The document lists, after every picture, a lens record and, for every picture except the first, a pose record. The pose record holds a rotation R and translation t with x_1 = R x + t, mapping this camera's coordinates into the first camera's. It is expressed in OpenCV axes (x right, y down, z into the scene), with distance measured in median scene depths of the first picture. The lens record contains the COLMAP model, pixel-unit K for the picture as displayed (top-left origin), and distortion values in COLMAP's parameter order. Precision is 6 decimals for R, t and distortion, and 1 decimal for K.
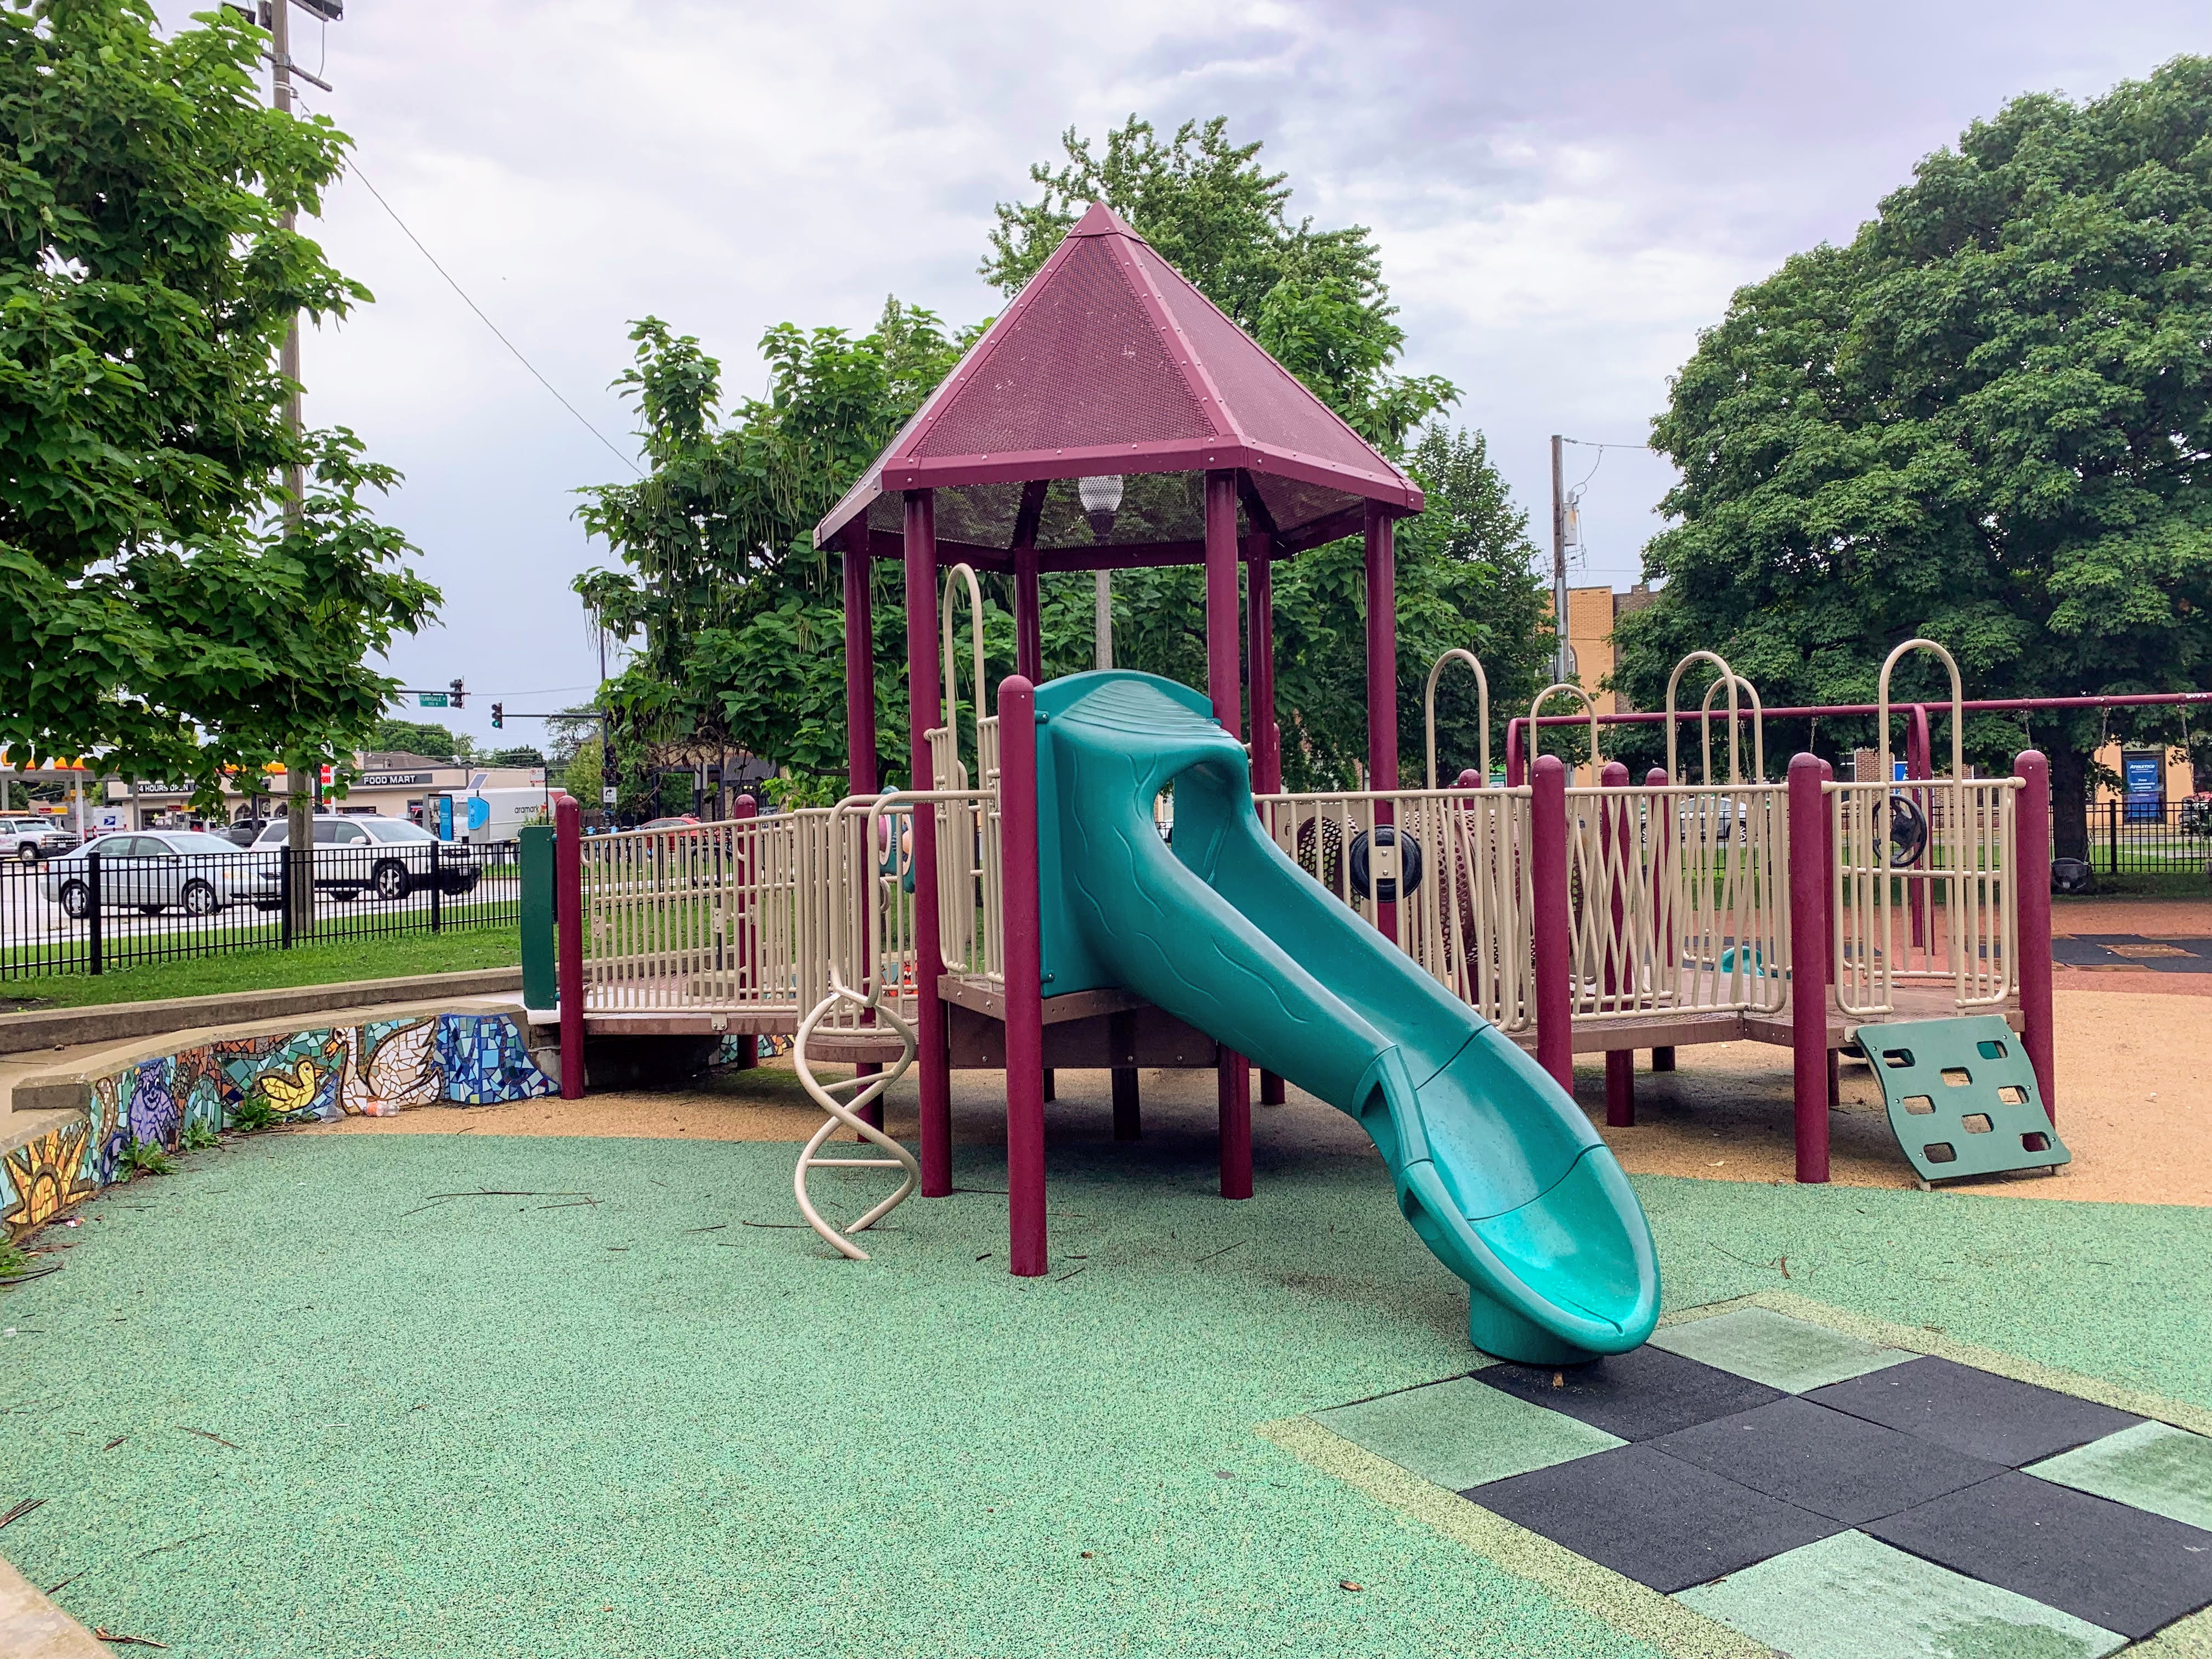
lens RADIAL K [[1714.3, 0, 1053.6], [0, 1714.3, 846.2], [0, 0, 1]] dist [0.011403, -0.002691]
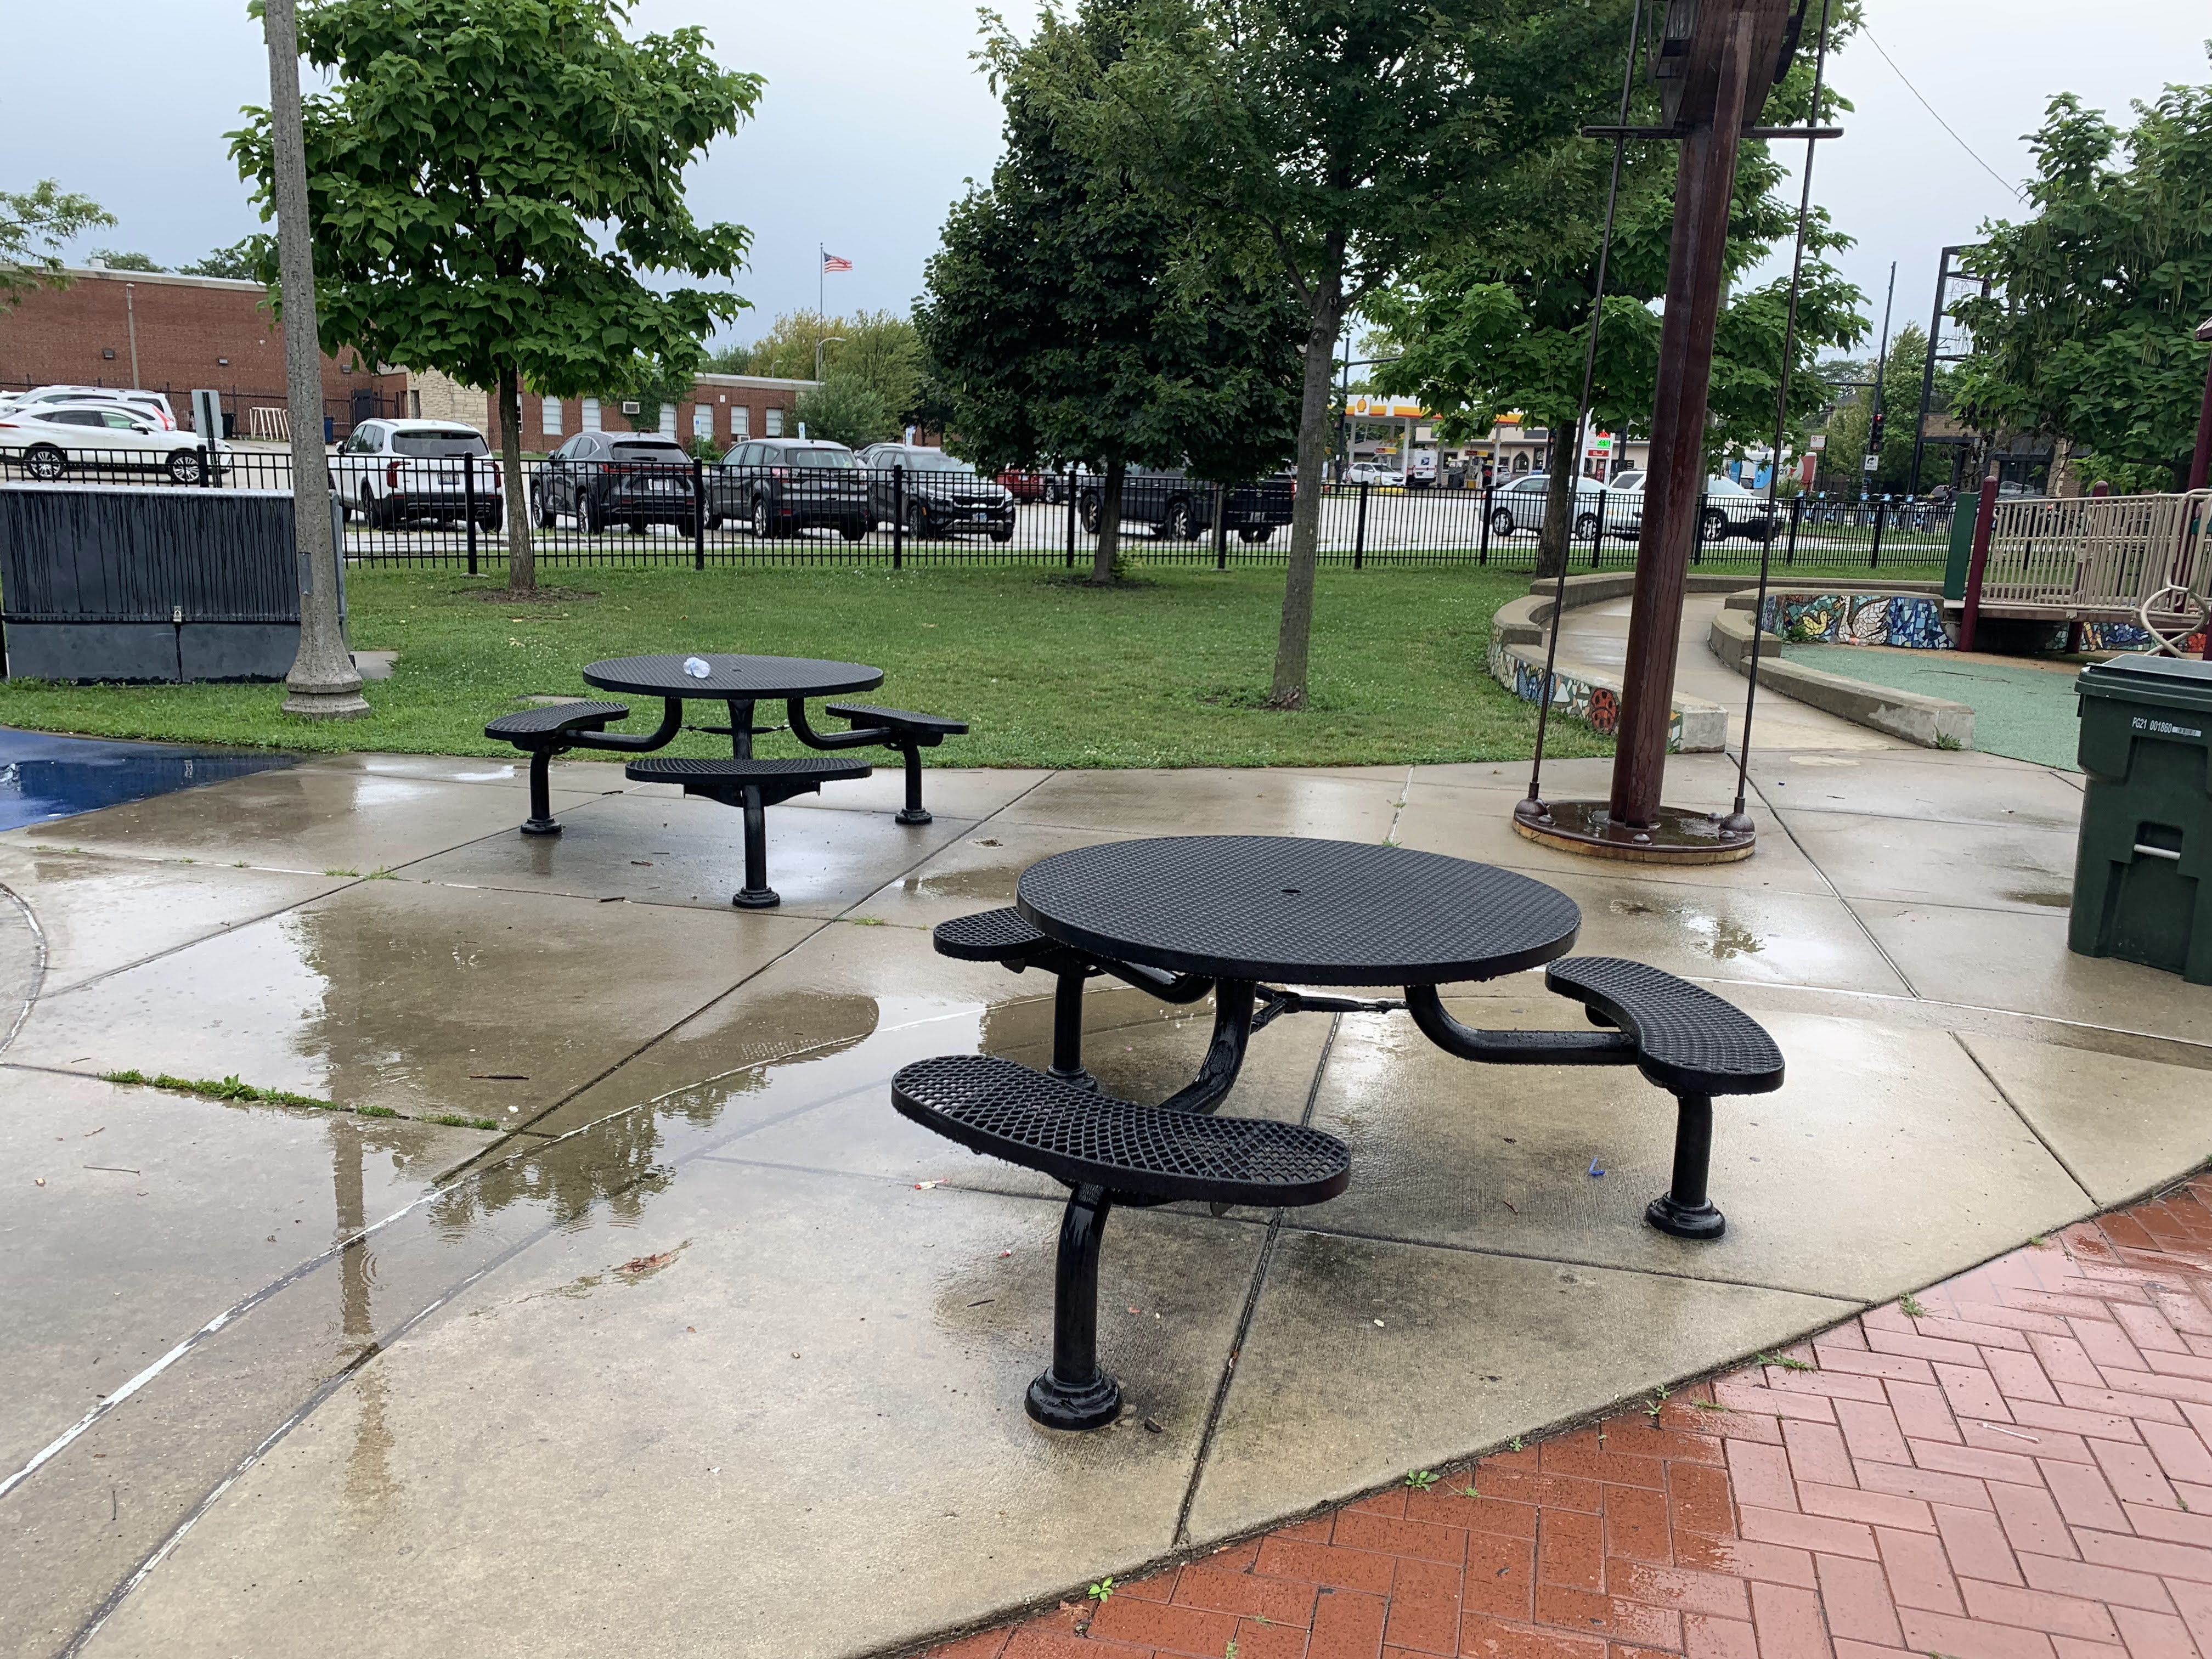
lens RADIAL K [[1714.3, 0, 1053.6], [0, 1714.3, 846.2], [0, 0, 1]] dist [0.011403, -0.002691]
pose [[0.788811, 0.187694, -0.585276, 0.036916], [-0.069303, 0.973320, 0.218734, 0.013424], [0.610716, -0.131978, 0.780774, -0.673148]]
